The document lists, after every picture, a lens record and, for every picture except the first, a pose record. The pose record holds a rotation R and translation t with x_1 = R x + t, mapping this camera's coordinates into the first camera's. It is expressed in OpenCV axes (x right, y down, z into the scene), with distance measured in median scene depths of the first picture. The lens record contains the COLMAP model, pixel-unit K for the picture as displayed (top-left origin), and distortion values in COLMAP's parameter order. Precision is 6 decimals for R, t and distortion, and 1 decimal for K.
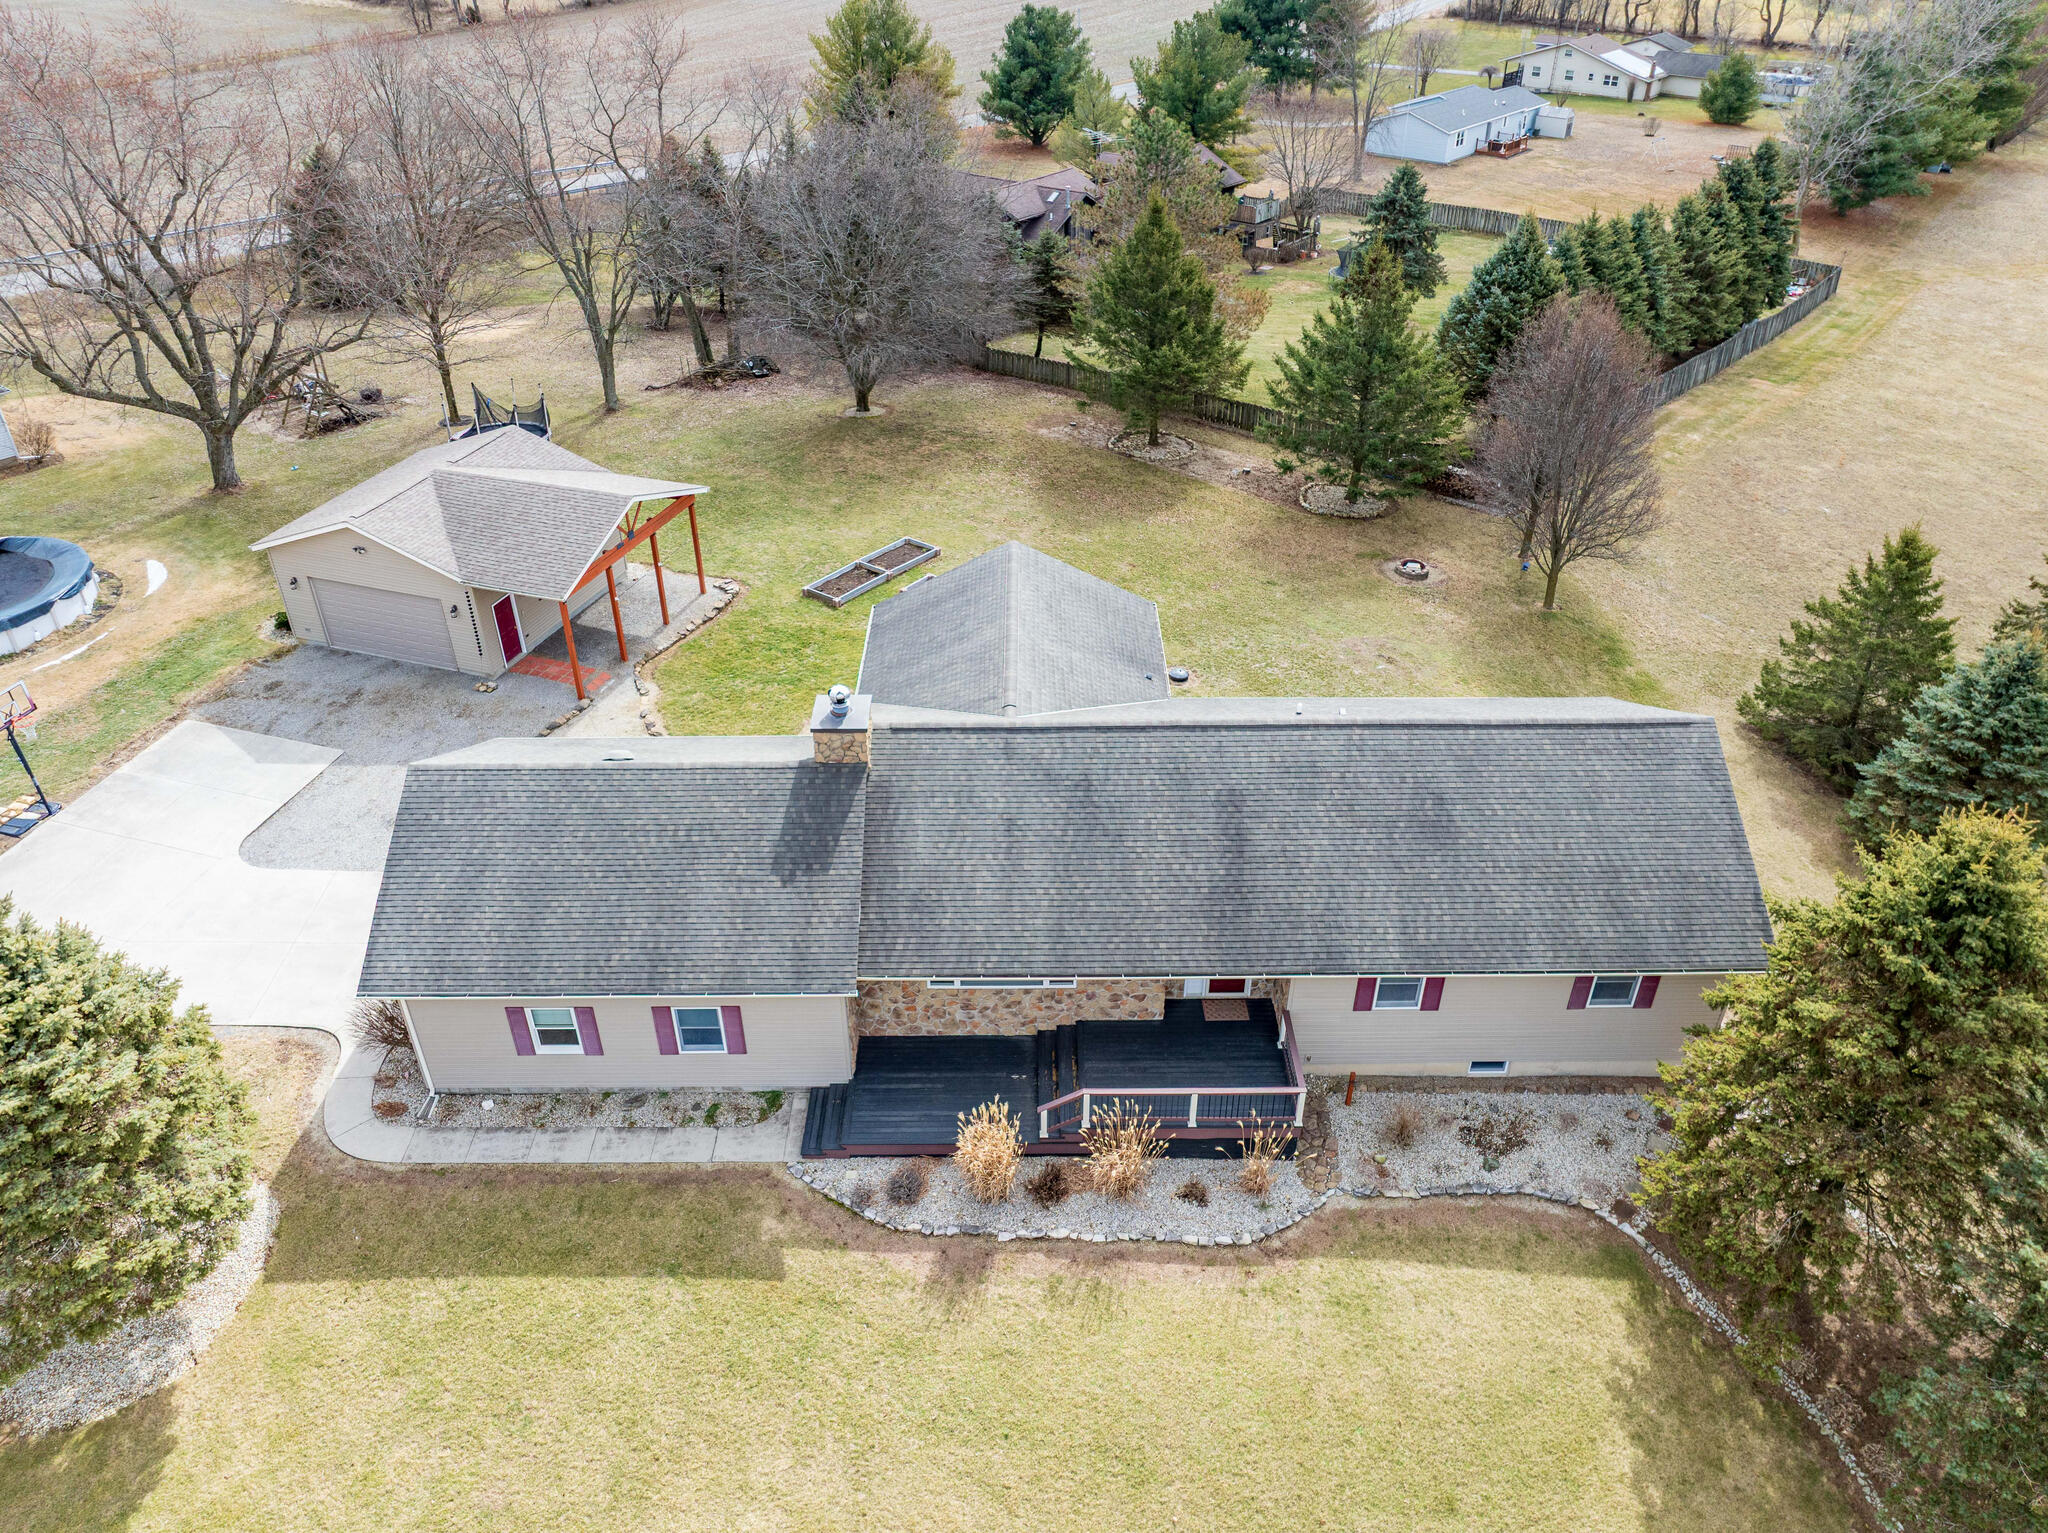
lens RADIAL K [[1431.9, 0, 1021.3], [0, 1431.9, 784.2], [0, 0, 1]] dist [-0.030448, -0.007791]
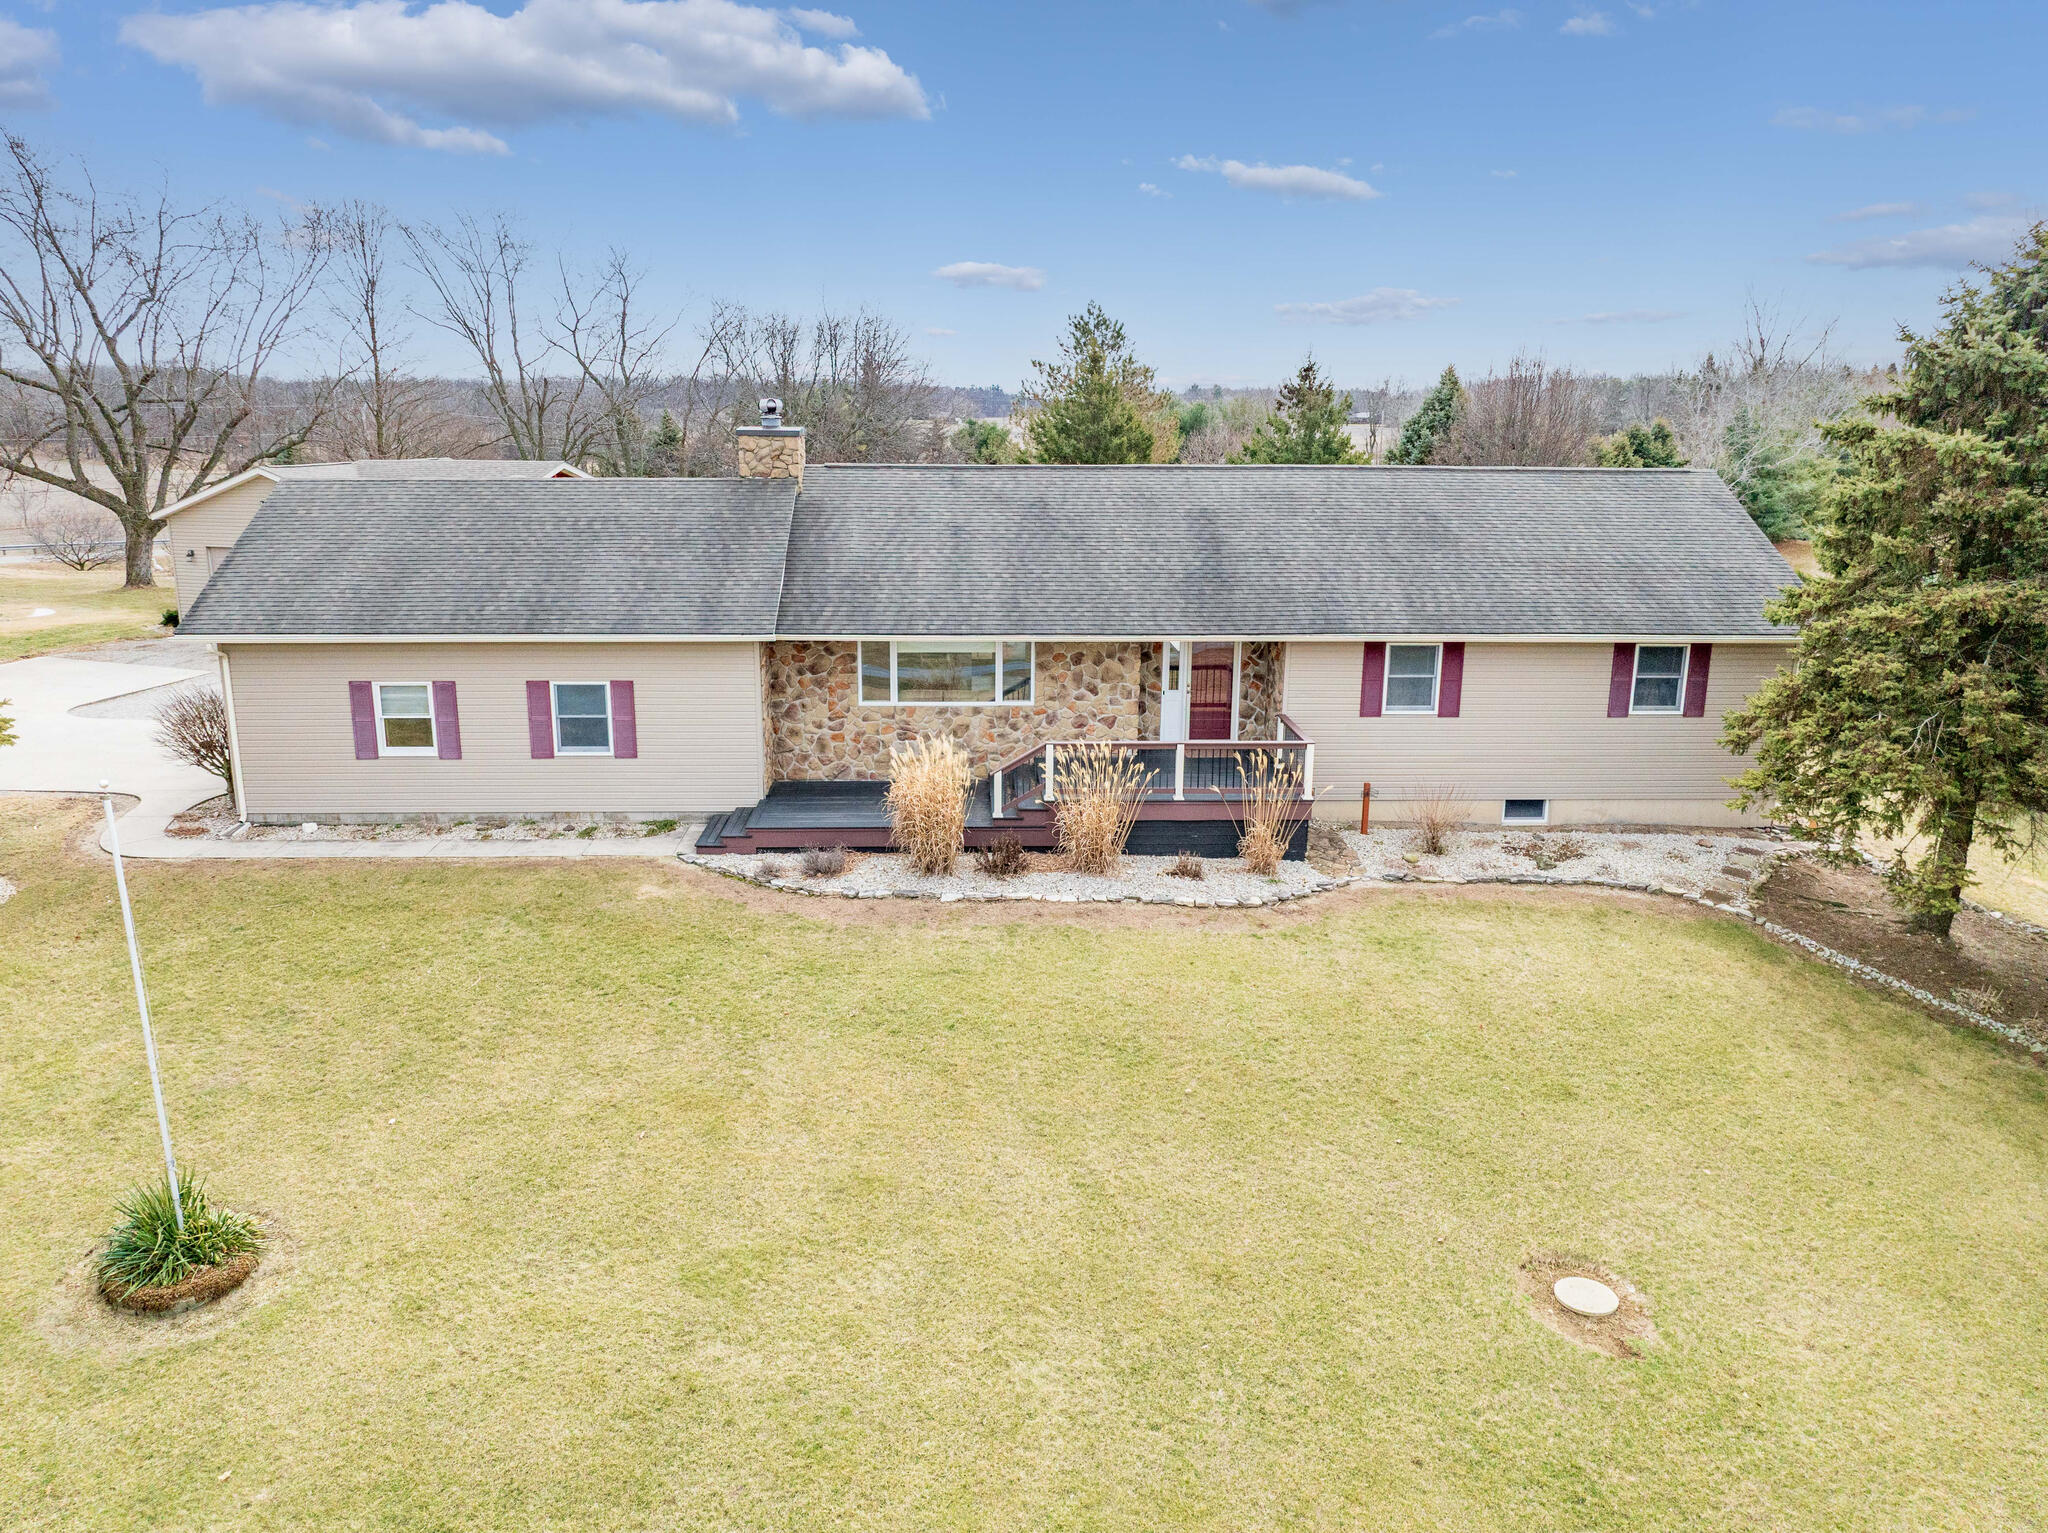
lens RADIAL K [[1455.4, 0, 1011.9], [0, 1455.4, 794.6], [0, 0, 1]] dist [-0.026839, -0.004602]
pose [[0.999427, 0.001595, 0.033819, -0.003770], [0.010018, 0.940223, -0.340413, 0.471787], [-0.032341, 0.340557, 0.939668, 0.200305]]
